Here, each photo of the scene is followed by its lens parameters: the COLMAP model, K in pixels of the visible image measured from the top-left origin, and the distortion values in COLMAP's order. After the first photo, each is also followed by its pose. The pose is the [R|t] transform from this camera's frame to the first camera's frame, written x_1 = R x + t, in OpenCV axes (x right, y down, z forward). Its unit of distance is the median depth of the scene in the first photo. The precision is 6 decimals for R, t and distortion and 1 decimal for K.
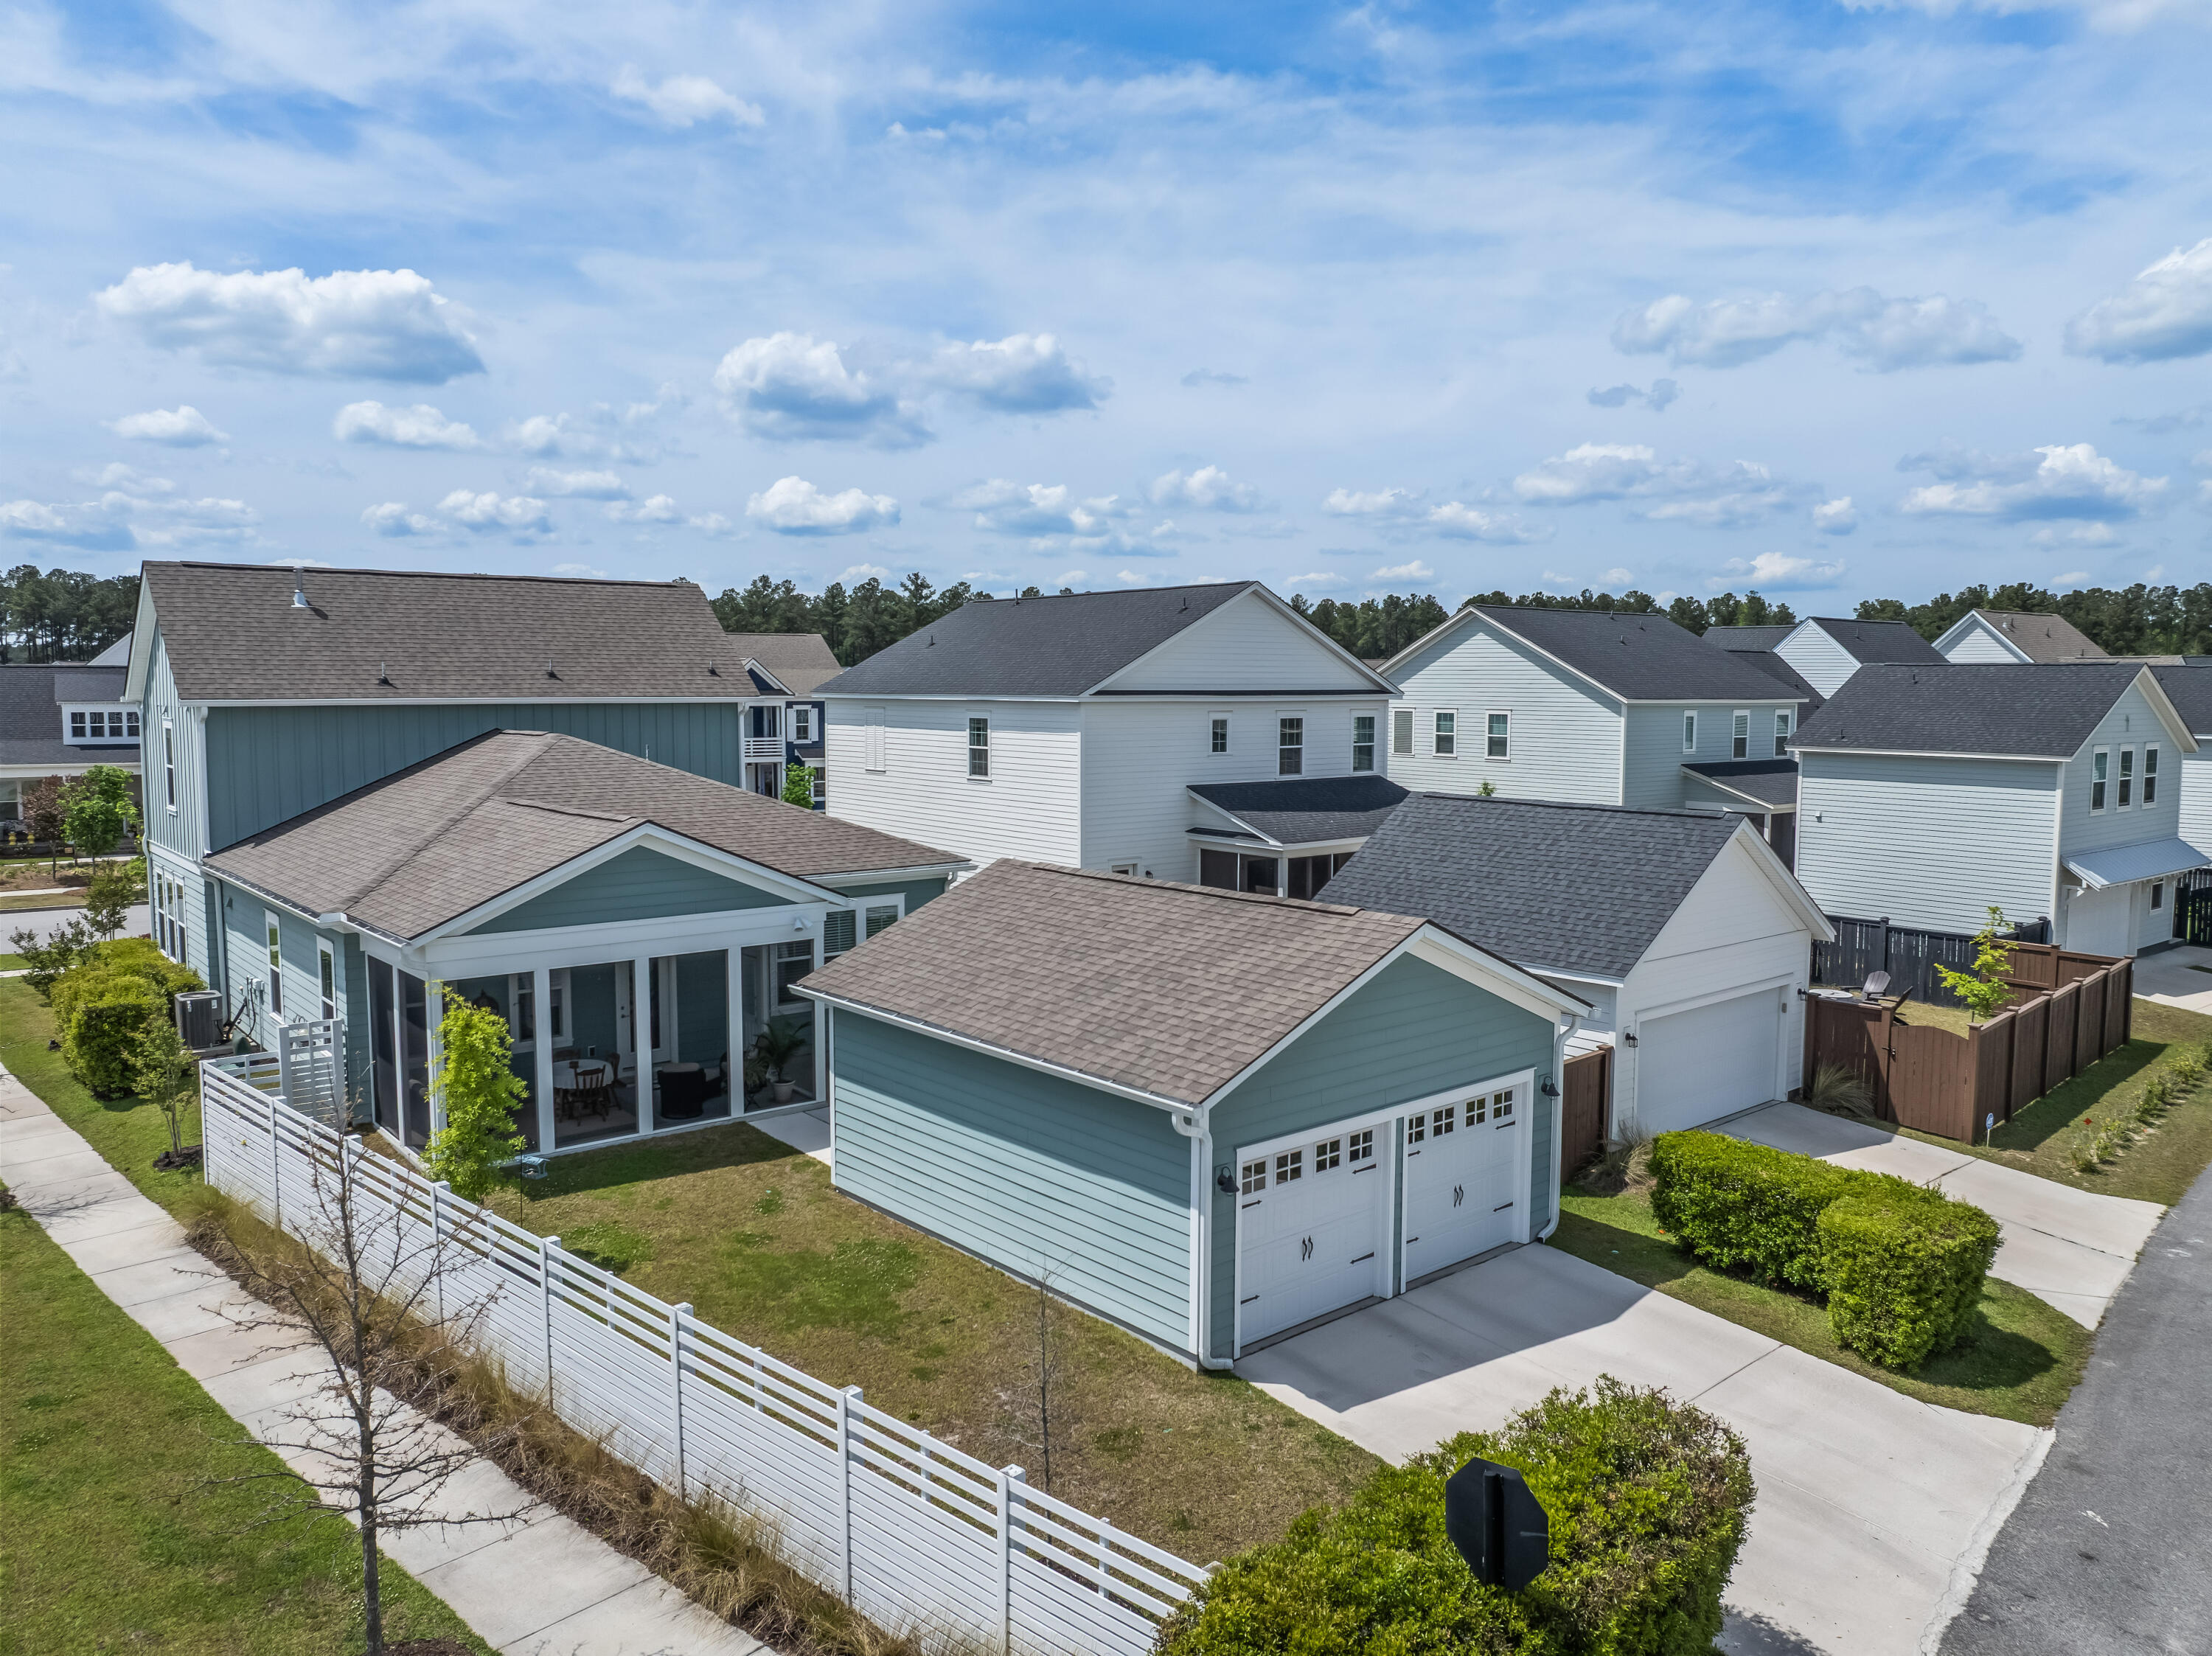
lens RADIAL K [[1562.6, 0, 1106.0], [0, 1562.6, 828.0], [0, 0, 1]] dist [-0.044077, -0.000888]
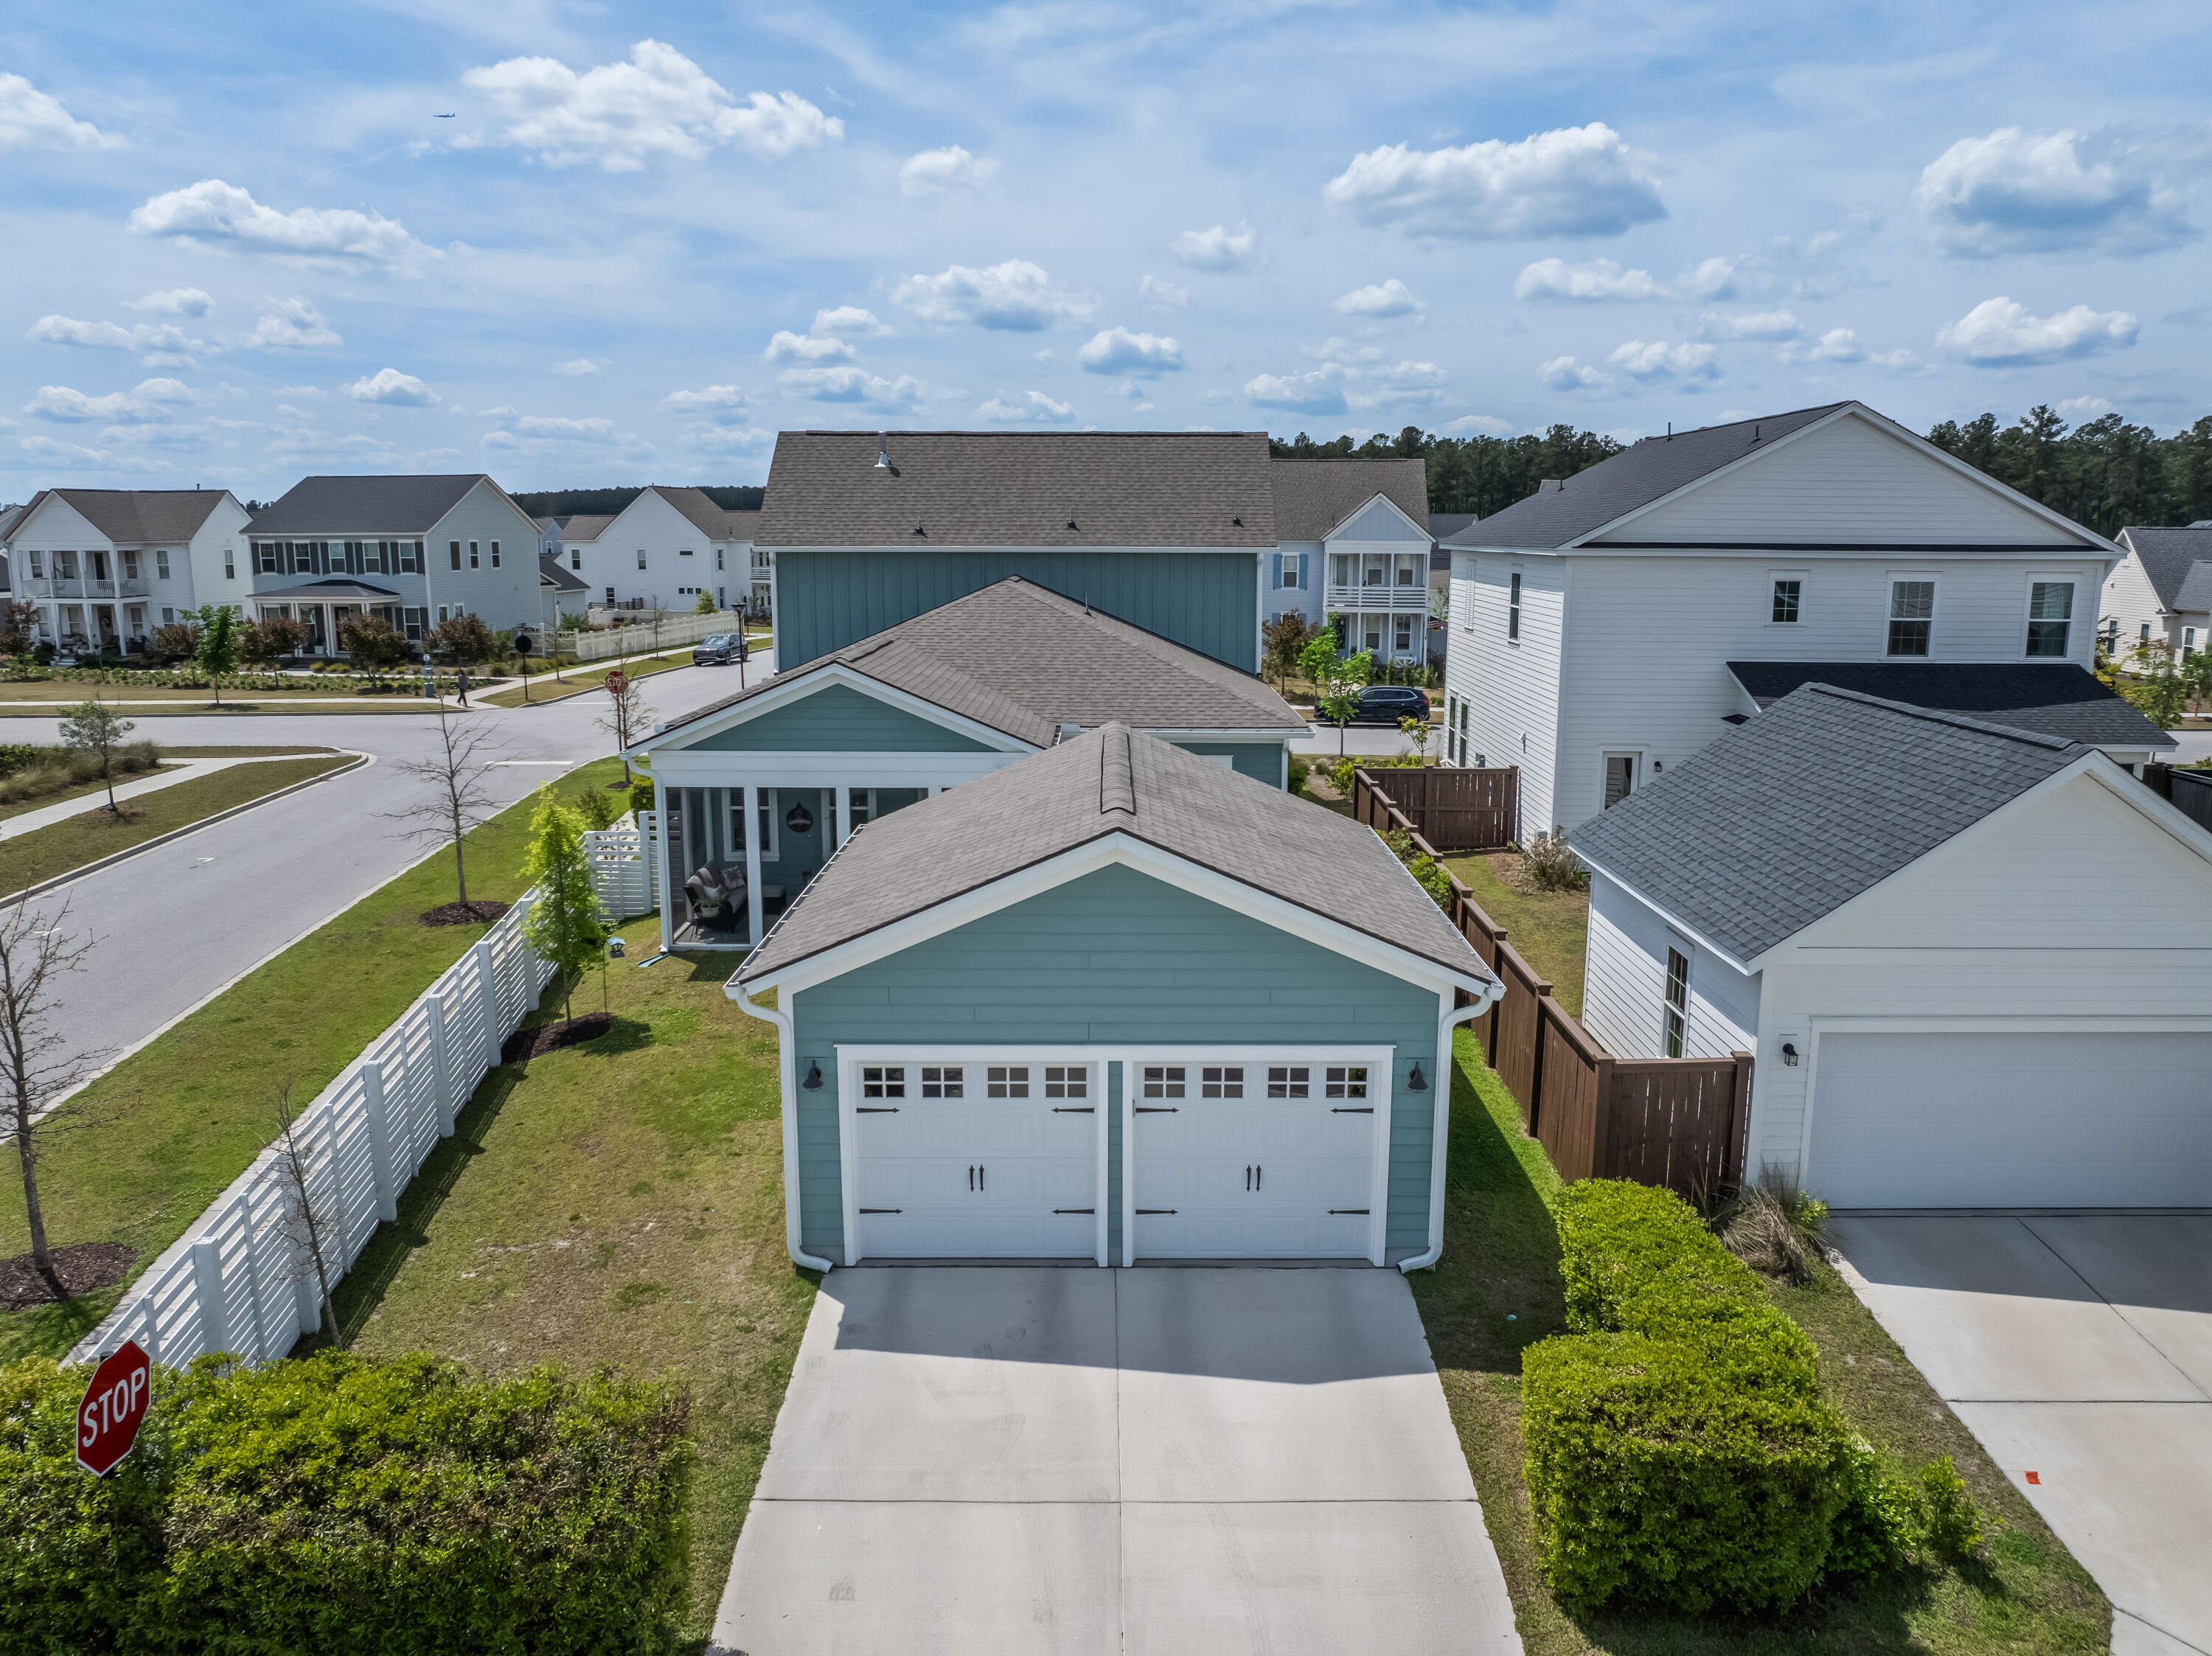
lens RADIAL K [[1548.8, 0, 1106.0], [0, 1548.8, 828.0], [0, 0, 1]] dist [-0.026506, 0.010142]
pose [[0.761167, 0.120384, -0.637285, 0.537814], [-0.059670, 0.991453, 0.116018, -0.025071], [0.645805, -0.050282, 0.761845, 0.289201]]
